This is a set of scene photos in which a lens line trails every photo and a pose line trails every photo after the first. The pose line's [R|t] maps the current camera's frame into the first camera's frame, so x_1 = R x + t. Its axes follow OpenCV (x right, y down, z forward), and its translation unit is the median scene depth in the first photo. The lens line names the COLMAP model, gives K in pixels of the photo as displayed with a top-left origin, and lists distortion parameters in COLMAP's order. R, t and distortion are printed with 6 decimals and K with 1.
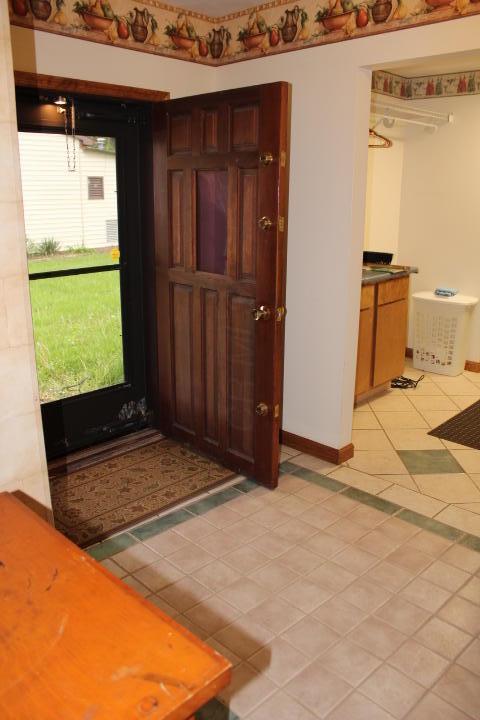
lens RADIAL K [[595.6, 0, 239.7], [0, 595.6, 356.7], [0, 0, 1]] dist [-0.086203, 0.002145]
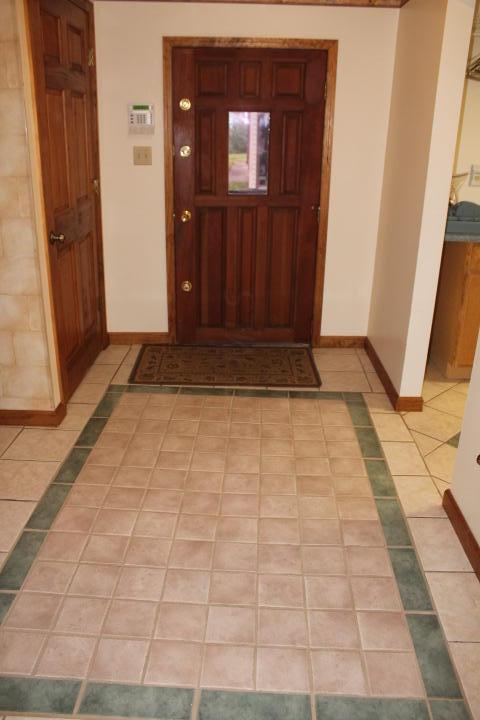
lens RADIAL K [[595.6, 0, 239.0], [0, 595.6, 361.4], [0, 0, 1]] dist [-0.086203, 0.002145]
pose [[0.678774, 0.278921, -0.679315, 0.758243], [-0.205639, 0.960245, 0.188793, -0.037406], [0.704967, 0.011546, 0.709146, 0.125512]]
